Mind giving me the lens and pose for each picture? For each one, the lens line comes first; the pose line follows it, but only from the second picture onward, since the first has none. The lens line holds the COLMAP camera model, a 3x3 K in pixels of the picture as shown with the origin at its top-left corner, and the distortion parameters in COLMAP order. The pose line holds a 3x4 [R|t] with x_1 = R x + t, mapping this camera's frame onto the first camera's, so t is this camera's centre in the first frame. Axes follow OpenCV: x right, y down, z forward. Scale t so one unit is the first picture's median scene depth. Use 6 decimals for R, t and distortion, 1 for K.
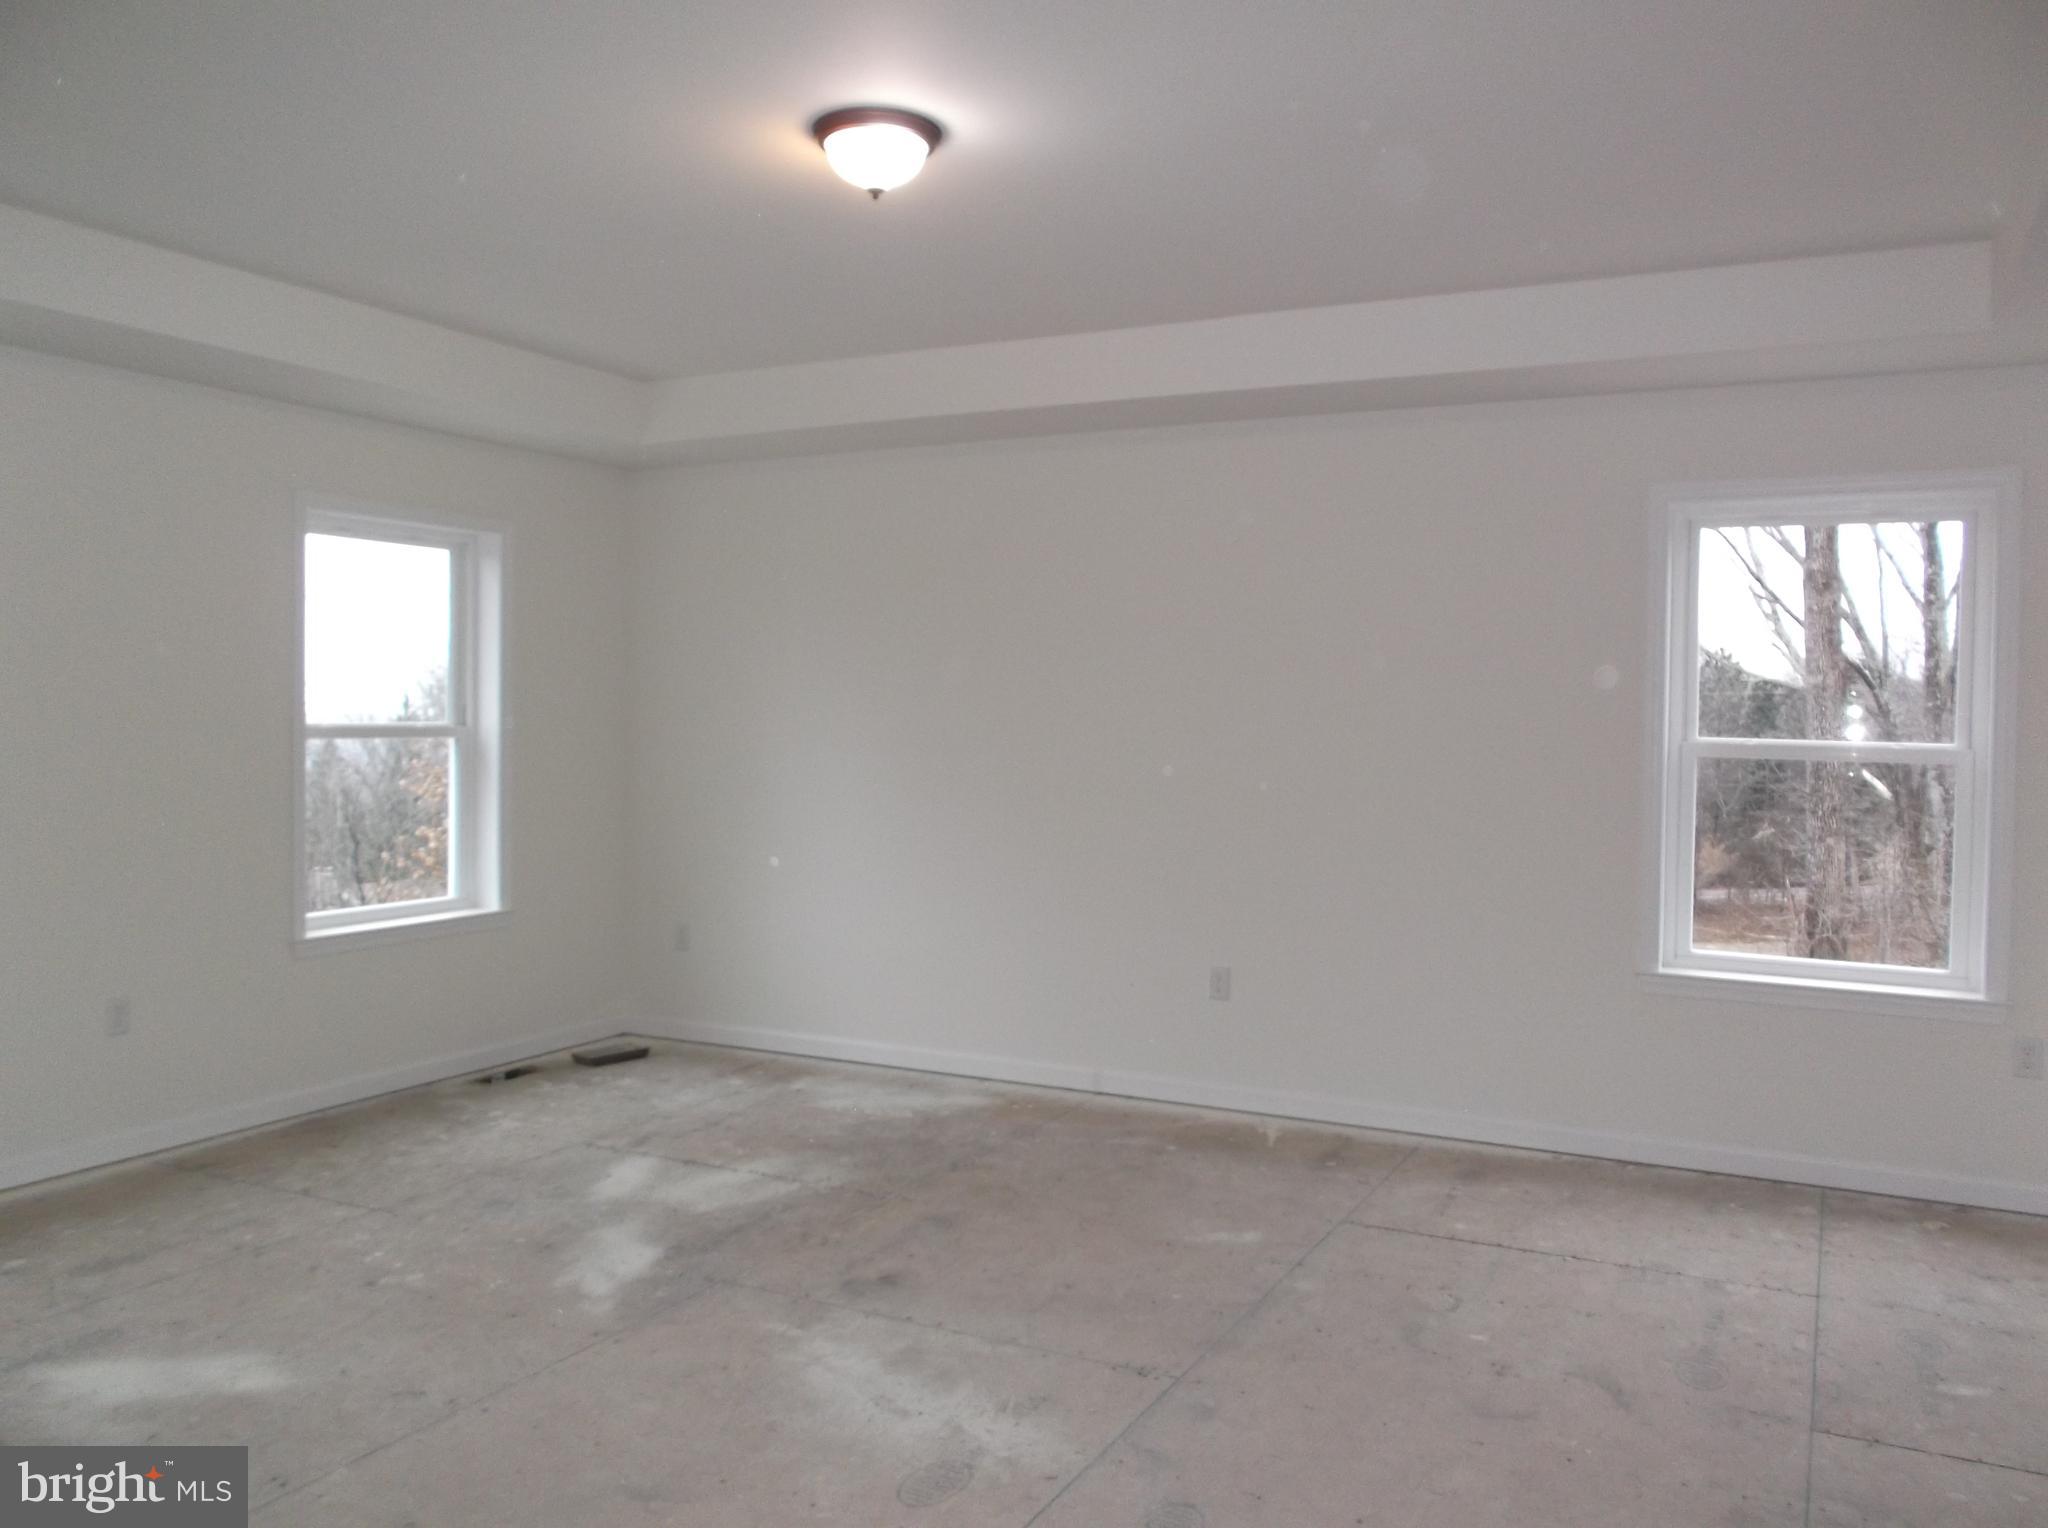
lens RADIAL K [[1629.9, 0, 1023.8], [0, 1629.9, 771.1], [0, 0, 1]] dist [-0.000564, -0.008073]
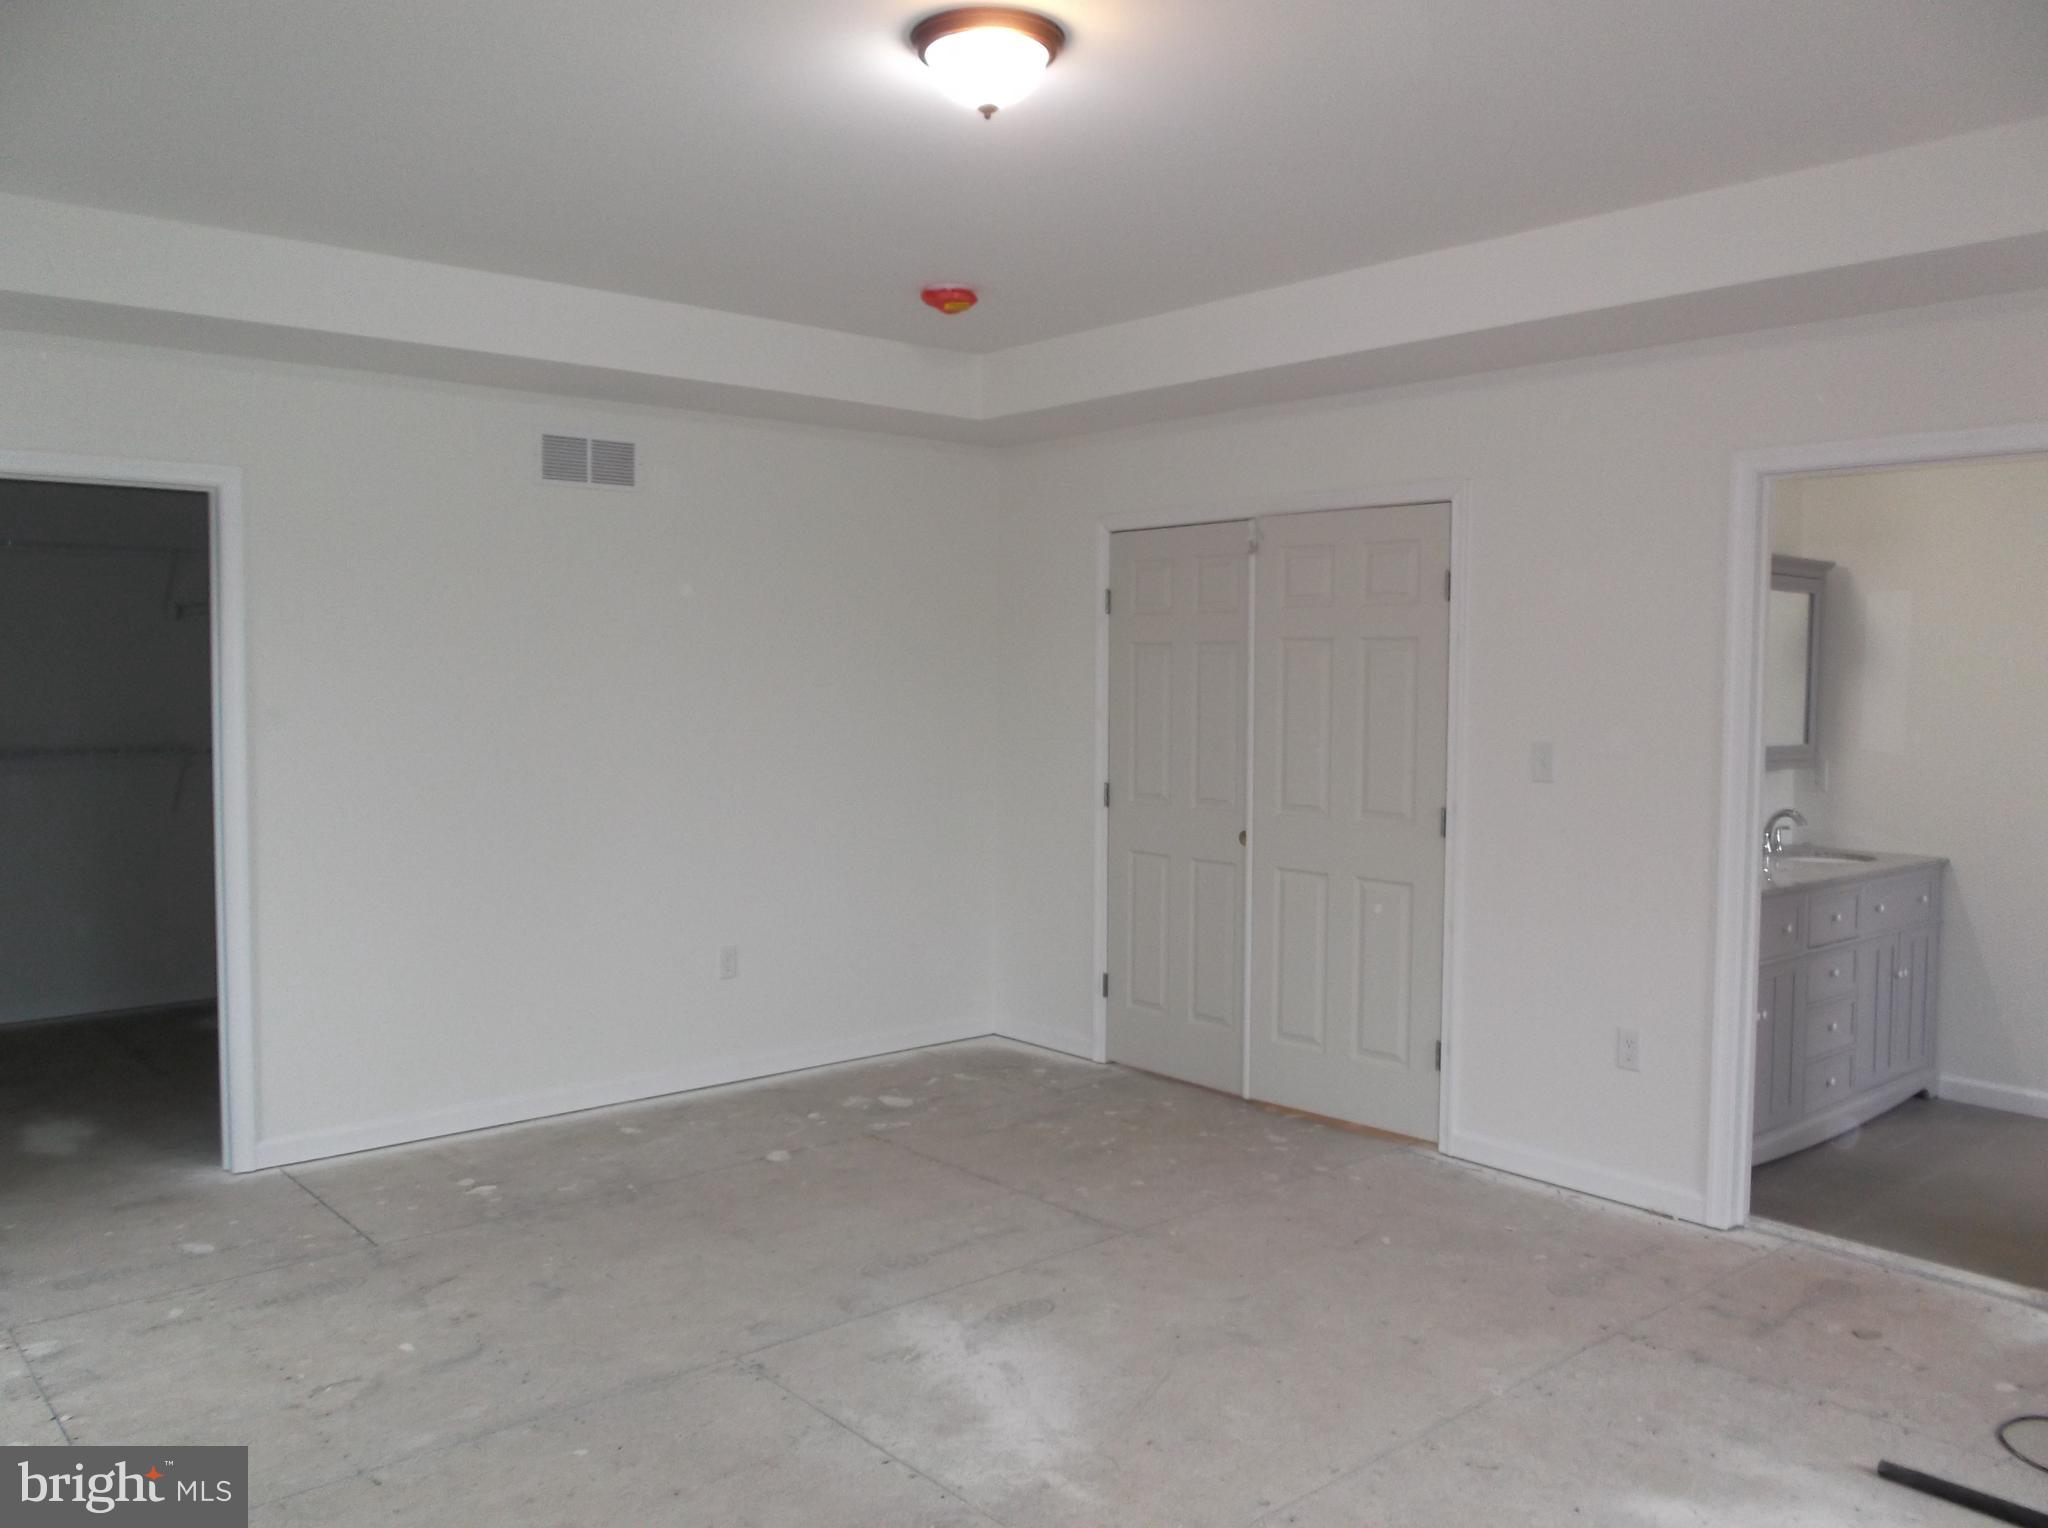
lens RADIAL K [[1629.9, 0, 1023.1], [0, 1629.9, 760.2], [0, 0, 1]] dist [-0.000564, -0.008073]
pose [[-0.929401, -0.032385, 0.367649, -0.357829], [0.002945, 0.995460, 0.095132, -0.085128], [-0.369061, 0.089498, -0.925086, 1.489437]]
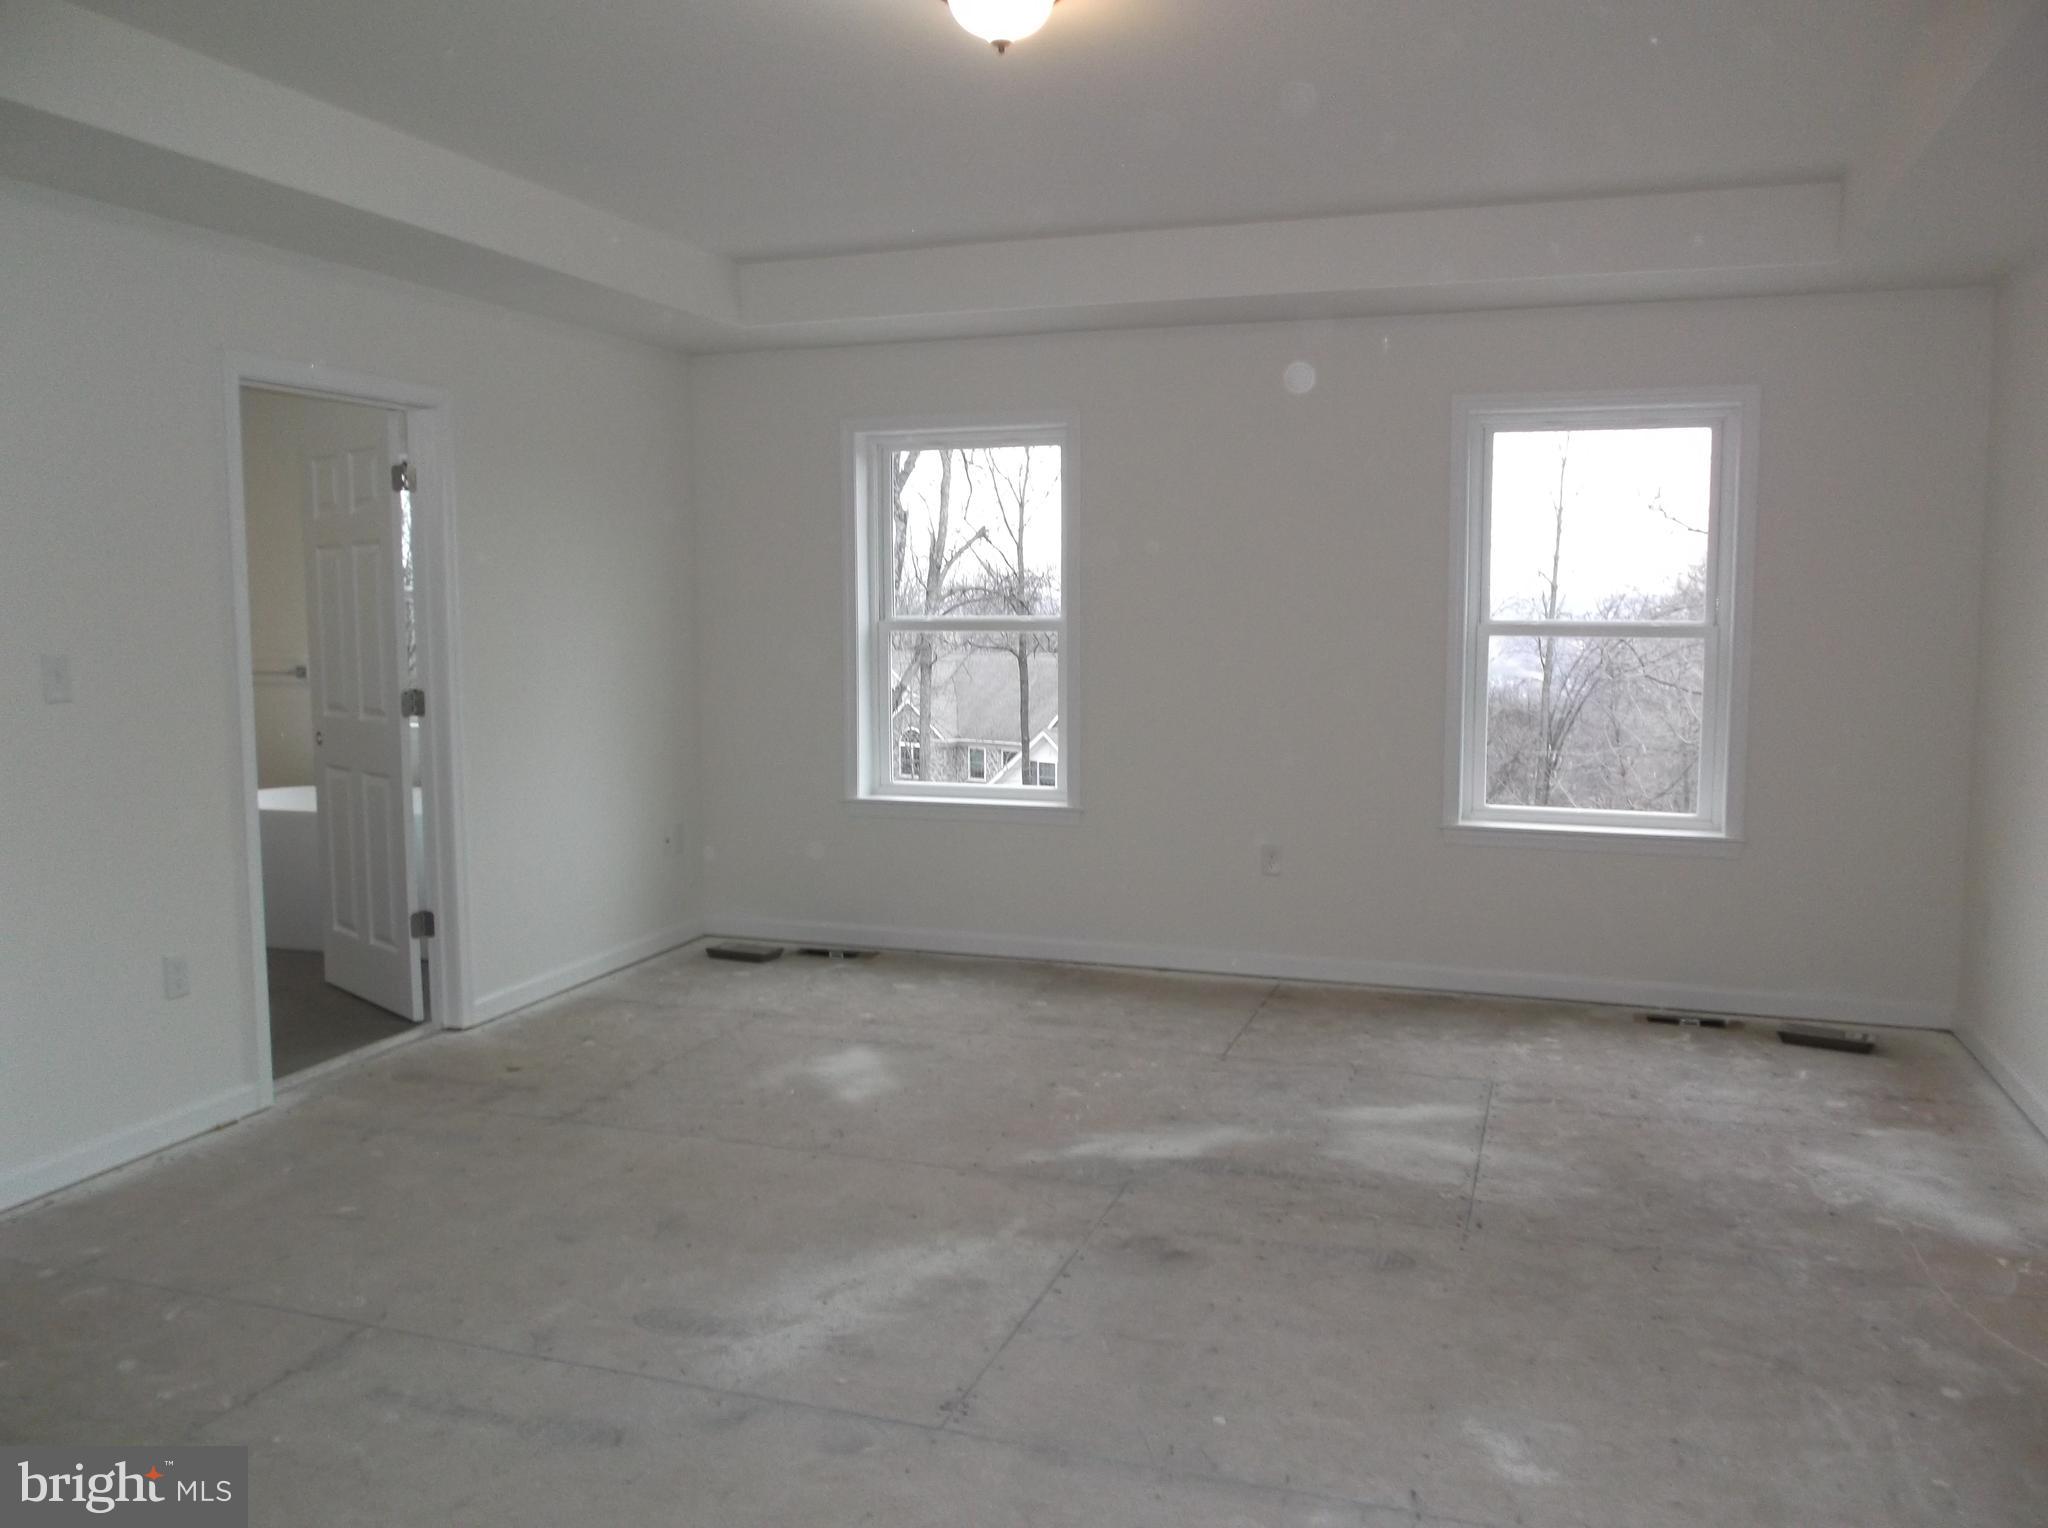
lens RADIAL K [[1629.9, 0, 1027.0], [0, 1629.9, 754.5], [0, 0, 1]] dist [-0.000564, -0.008073]
pose [[0.150430, 0.091401, -0.984386, 0.707339], [-0.035088, 0.995583, 0.087079, -0.032669], [0.987998, 0.021441, 0.152973, 0.727998]]
